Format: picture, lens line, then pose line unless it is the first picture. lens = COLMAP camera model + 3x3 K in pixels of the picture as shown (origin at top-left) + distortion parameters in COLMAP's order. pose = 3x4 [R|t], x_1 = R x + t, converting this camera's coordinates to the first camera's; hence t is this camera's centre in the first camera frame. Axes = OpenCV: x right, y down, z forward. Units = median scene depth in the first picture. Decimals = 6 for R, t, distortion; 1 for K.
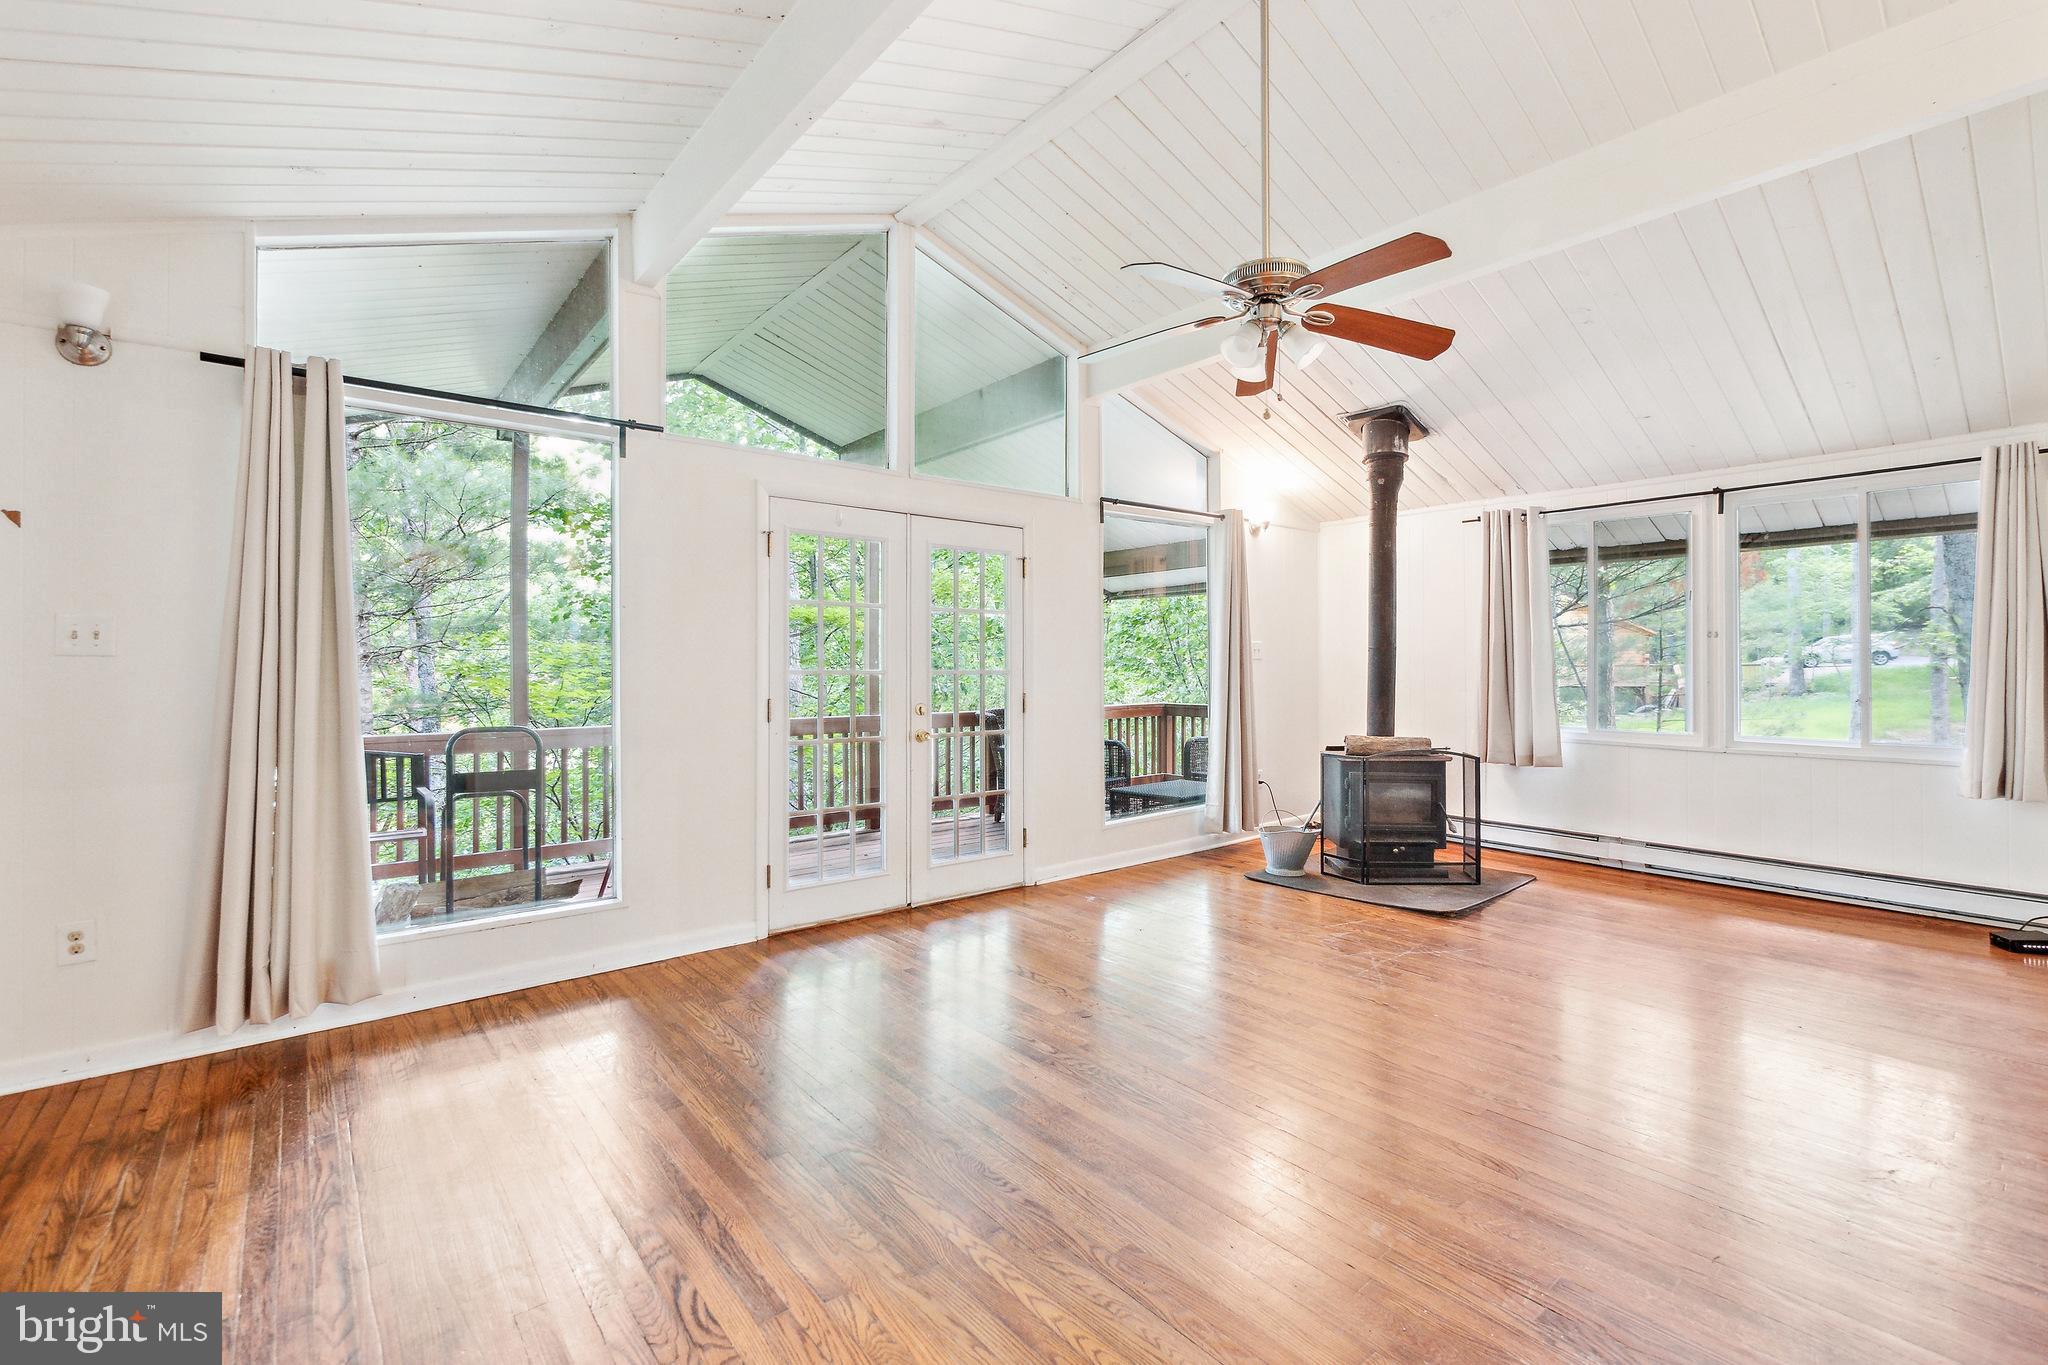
lens RADIAL K [[886.0, 0, 1023.1], [0, 886.0, 654.6], [0, 0, 1]] dist [-0.001247, 0.000229]
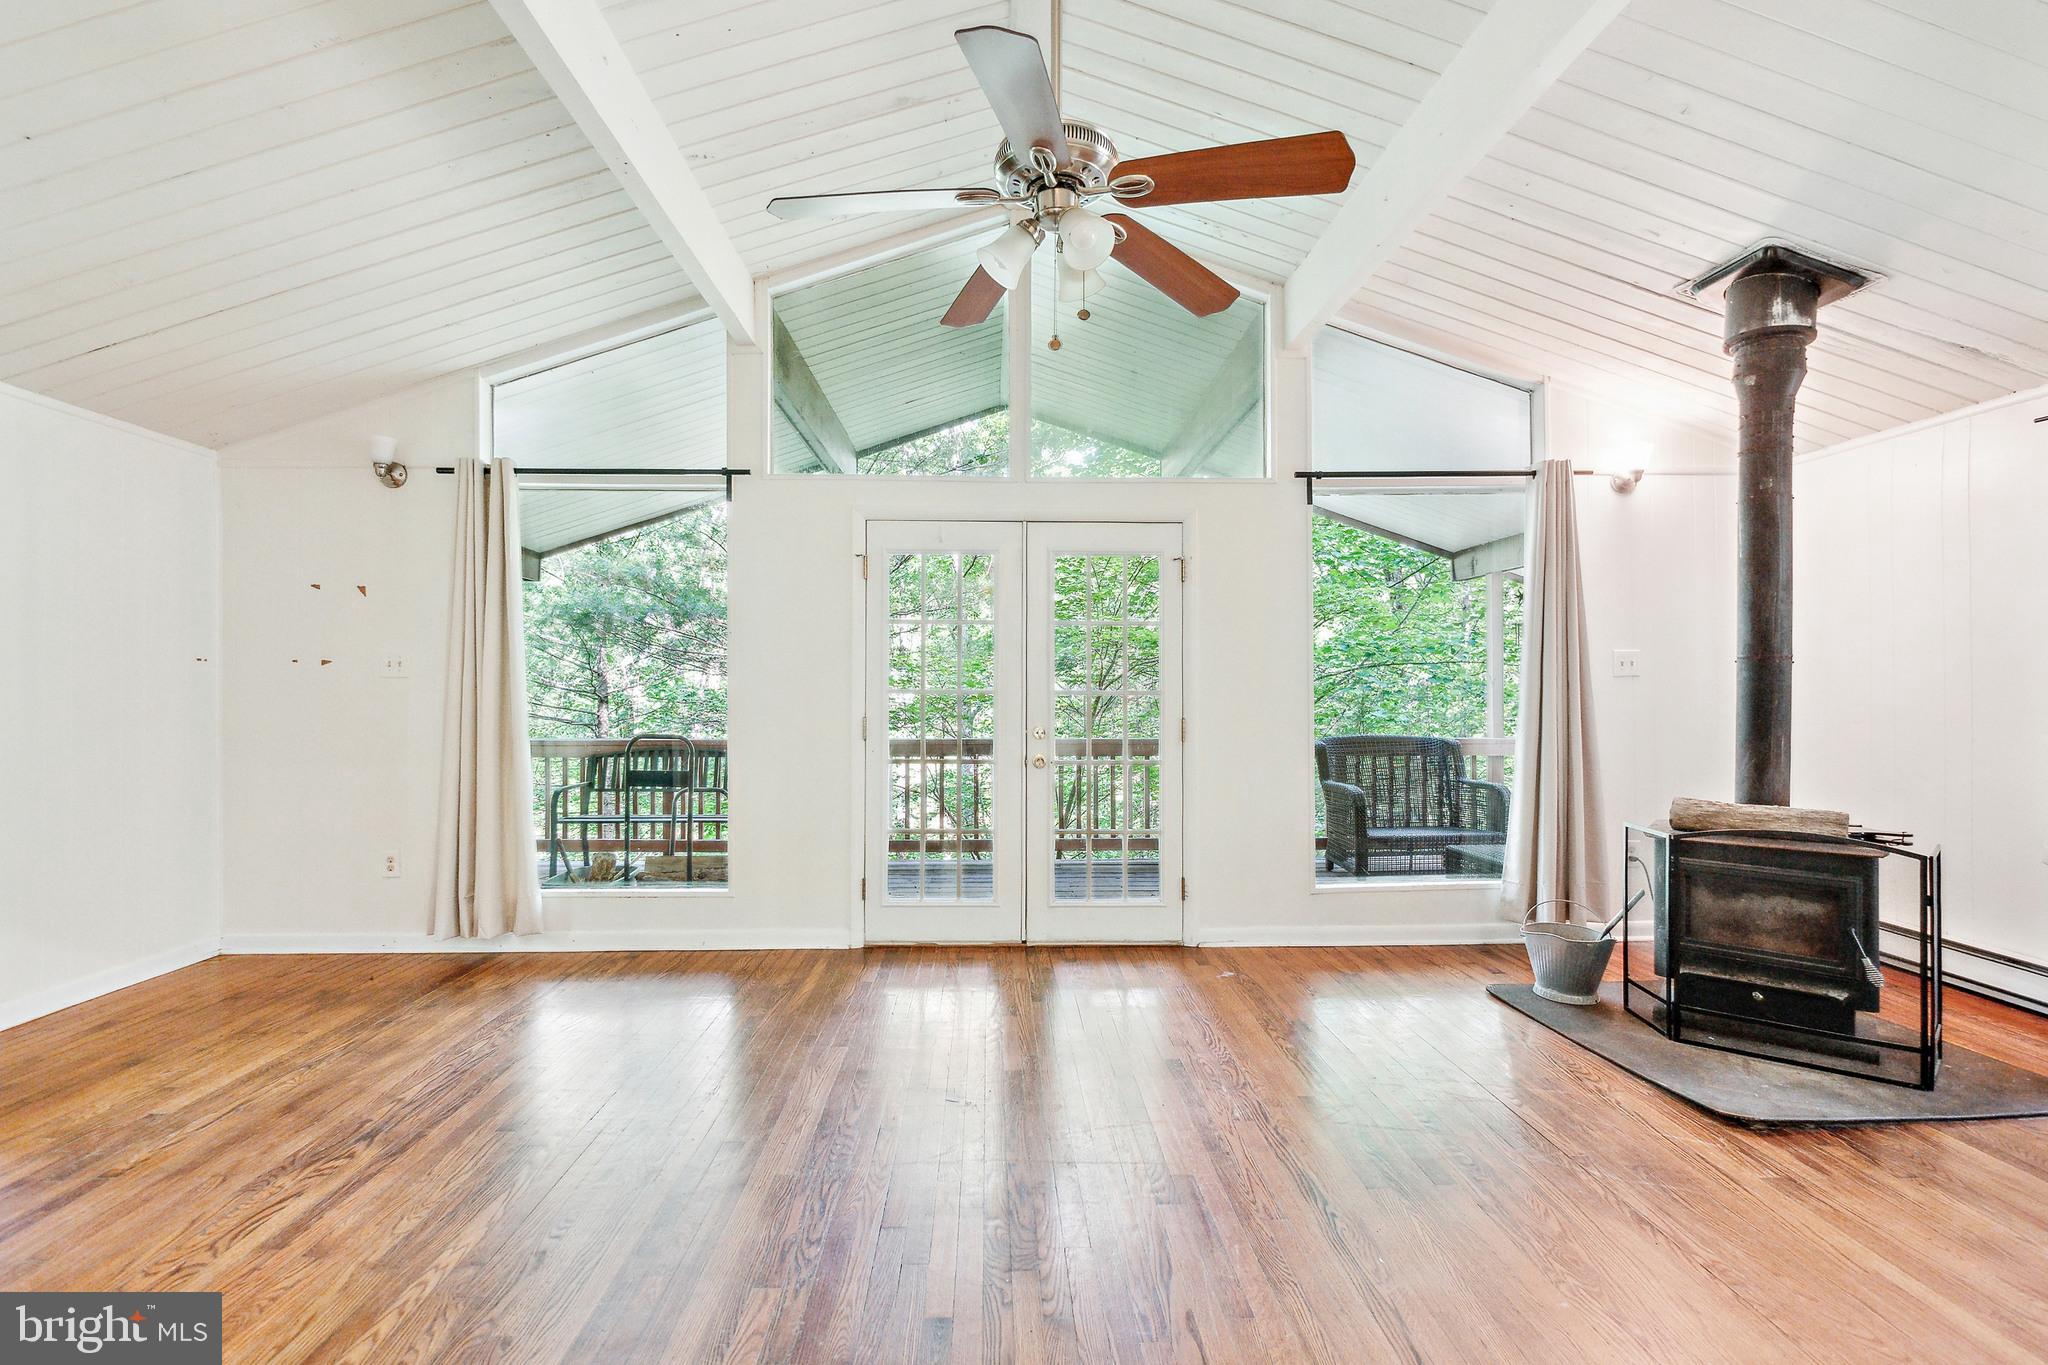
lens RADIAL K [[908.7, 0, 1029.2], [0, 908.7, 677.0], [0, 0, 1]] dist [-0.002602, 0.000138]
pose [[0.795124, -0.002511, -0.606442, 0.450601], [0.006039, 0.999975, 0.003776, 0.000819], [0.606417, -0.006665, 0.795119, 0.245517]]
